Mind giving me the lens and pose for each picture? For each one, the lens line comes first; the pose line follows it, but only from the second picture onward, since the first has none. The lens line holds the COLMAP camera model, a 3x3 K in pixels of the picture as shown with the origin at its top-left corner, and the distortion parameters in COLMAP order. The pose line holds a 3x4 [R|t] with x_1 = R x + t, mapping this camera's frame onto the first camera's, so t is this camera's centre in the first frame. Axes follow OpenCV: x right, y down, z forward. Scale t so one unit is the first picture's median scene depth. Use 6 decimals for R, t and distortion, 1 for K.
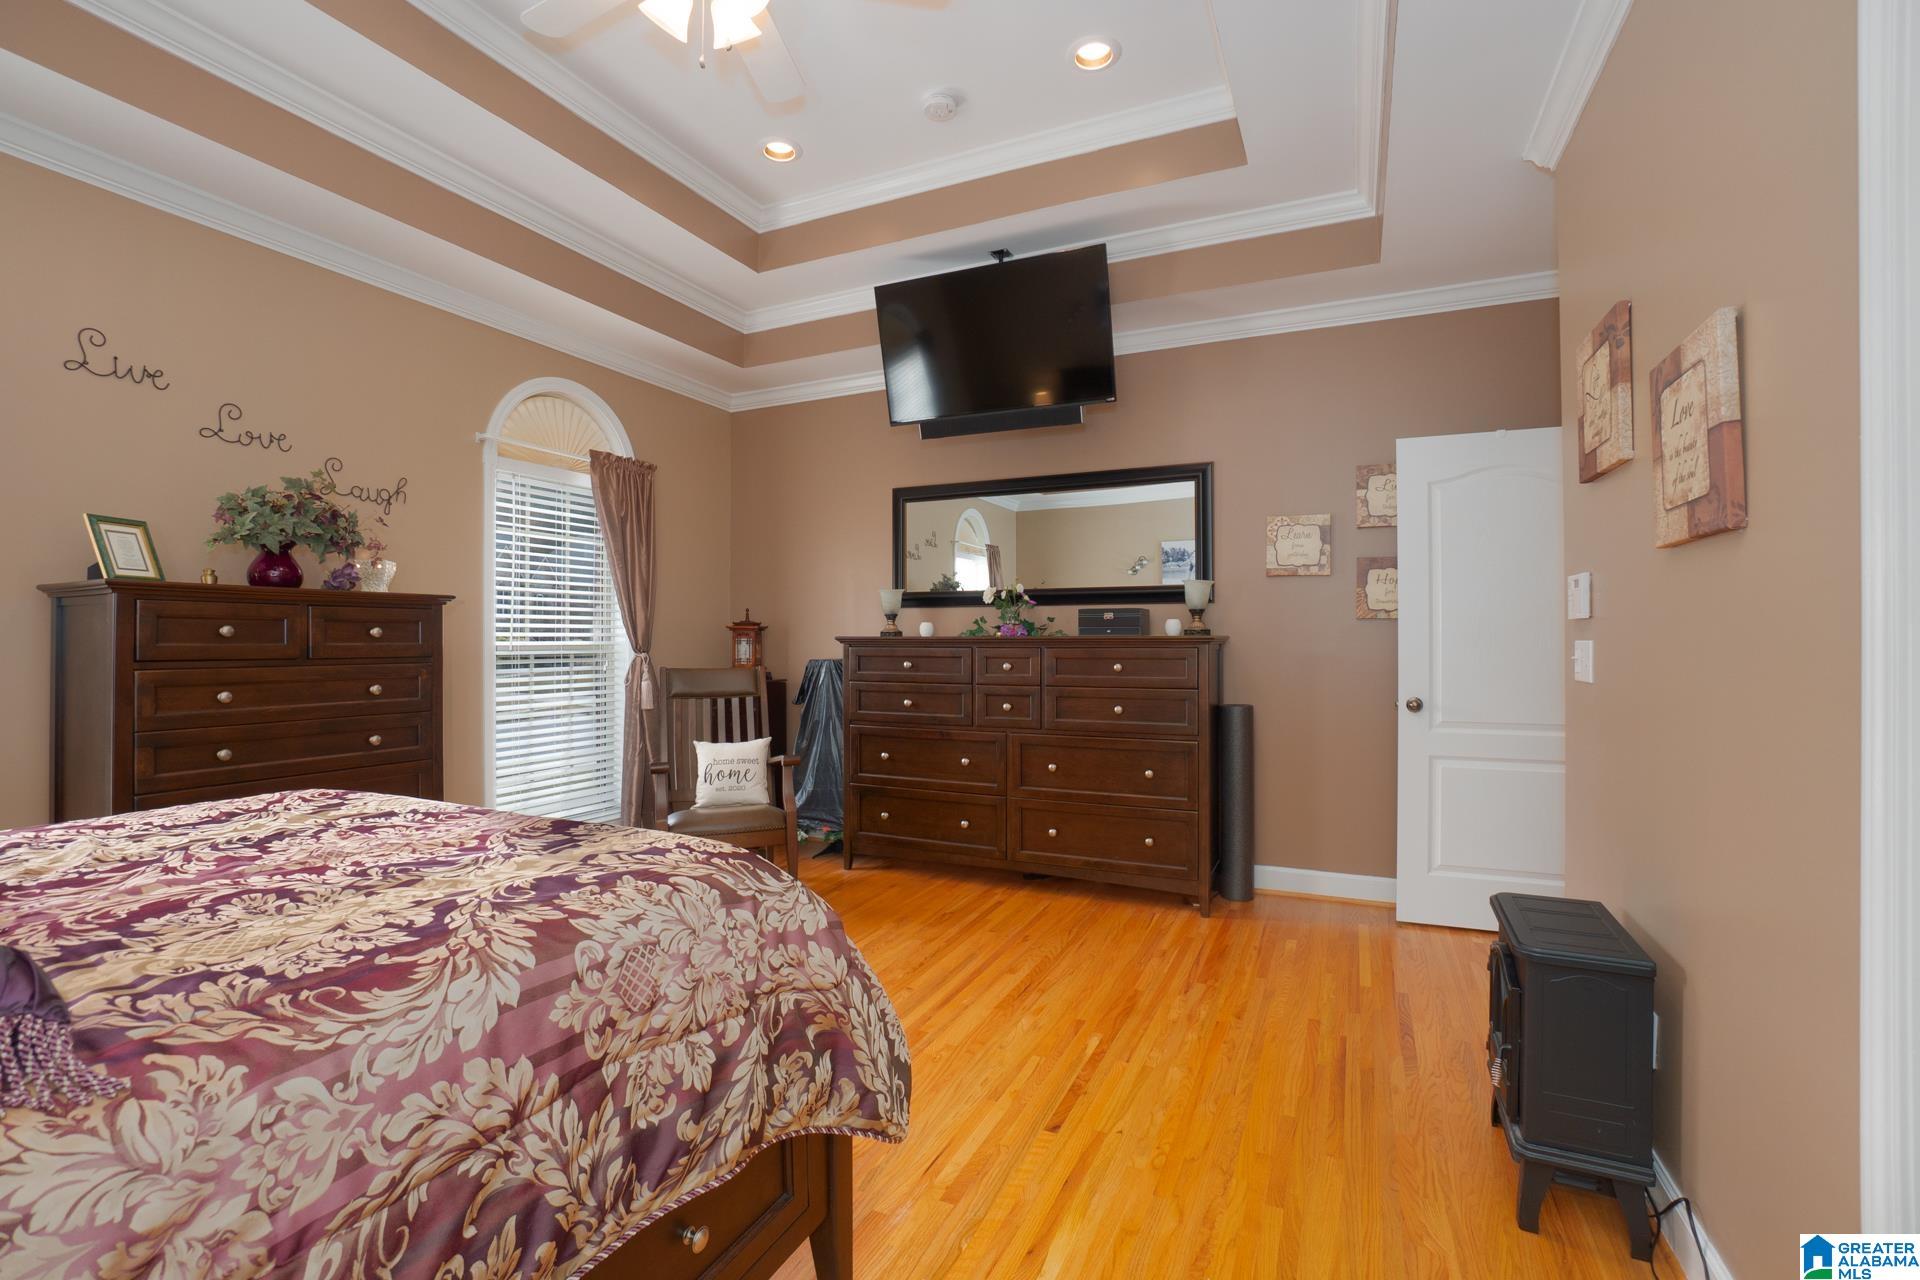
lens RADIAL K [[883.3, 0, 960.0], [0, 883.3, 640.0], [0, 0, 1]] dist [-0.001809, -0.000107]
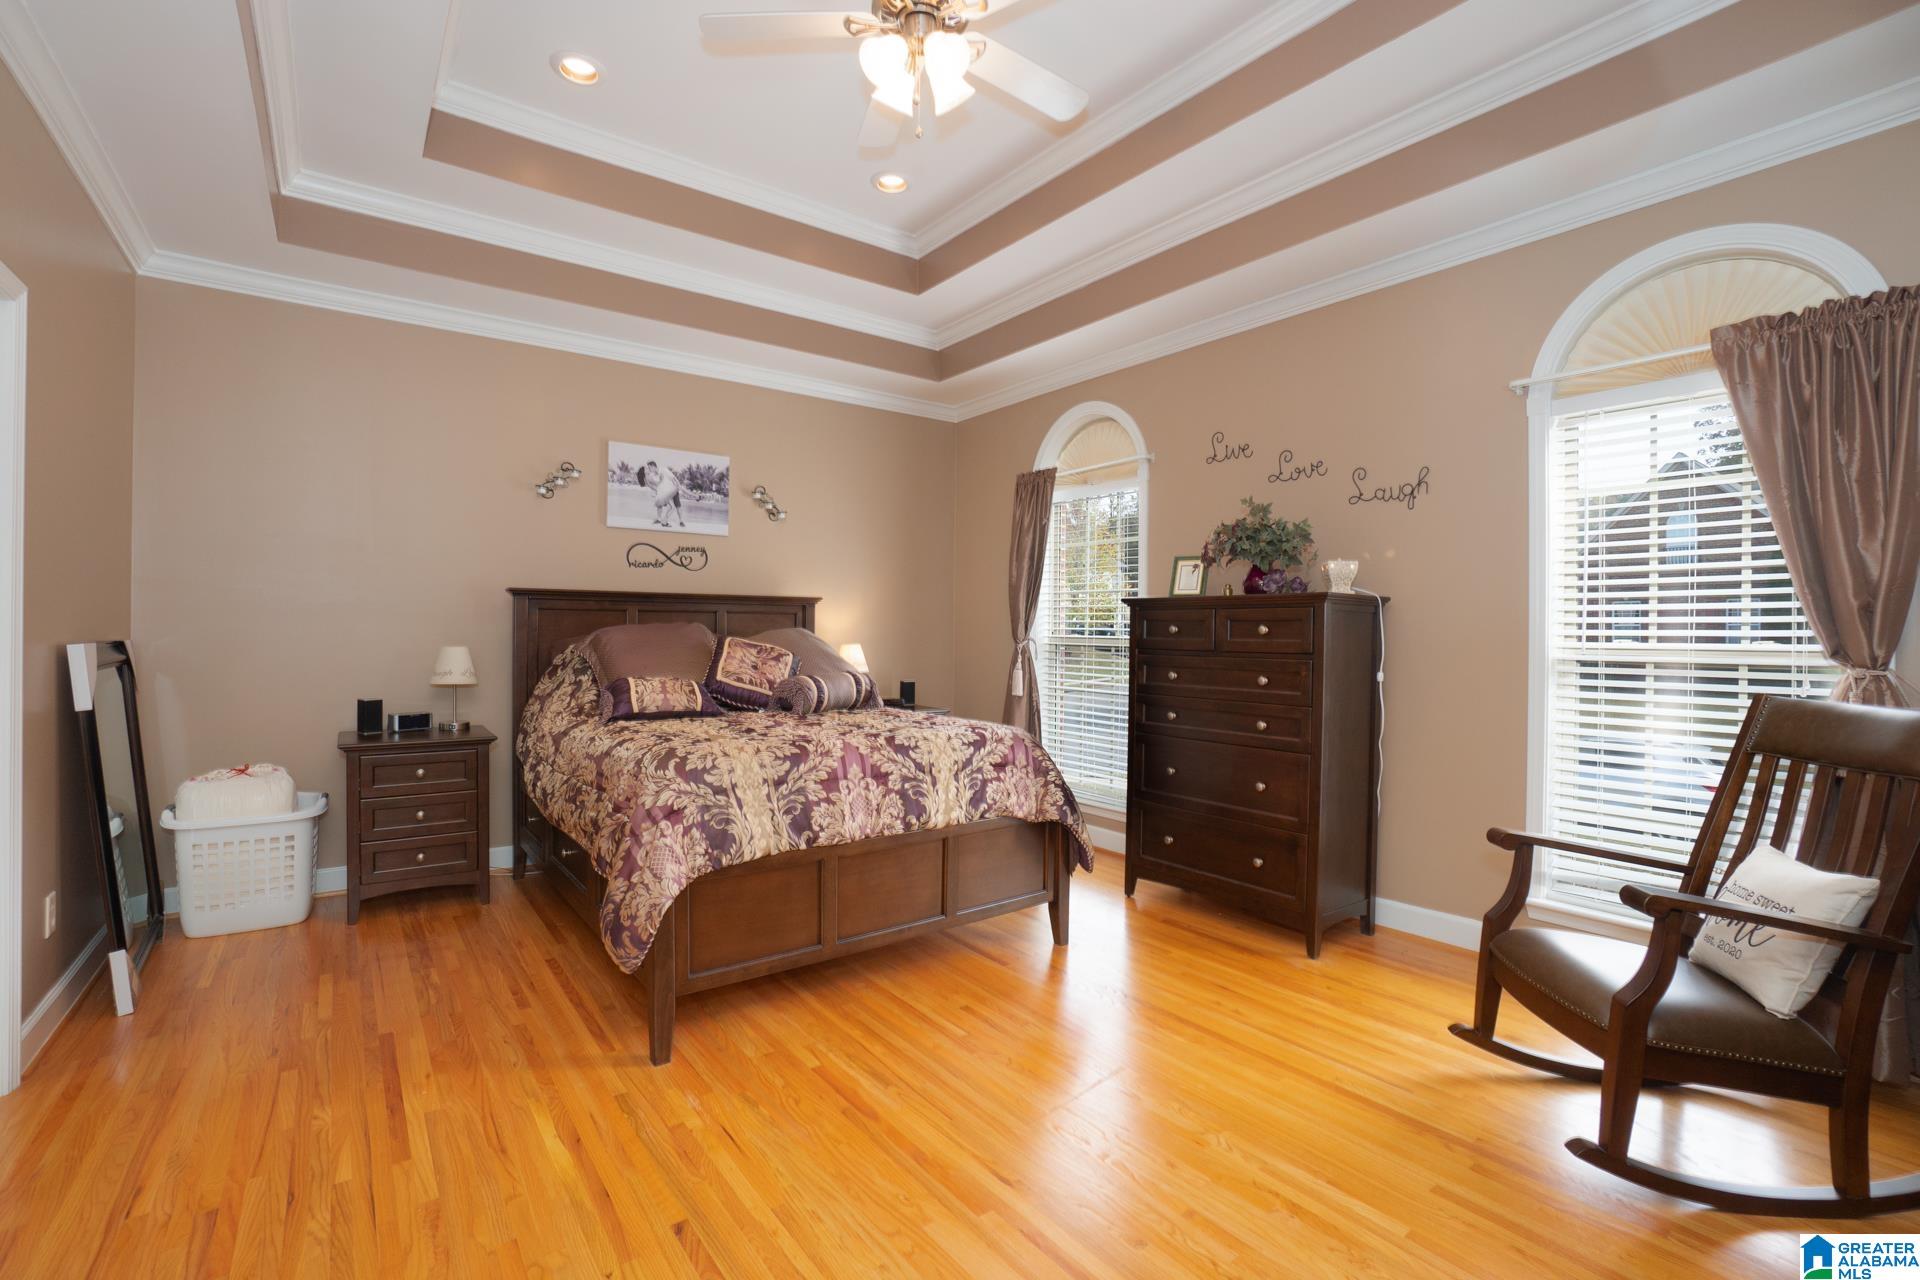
lens RADIAL K [[883.3, 0, 960.0], [0, 883.3, 640.0], [0, 0, 1]] dist [-0.001809, -0.000107]
pose [[-0.483893, 0.017358, -0.874955, 0.518829], [0.000068, 0.999804, 0.019797, -0.019505], [0.875127, 0.009520, -0.483799, 1.203906]]
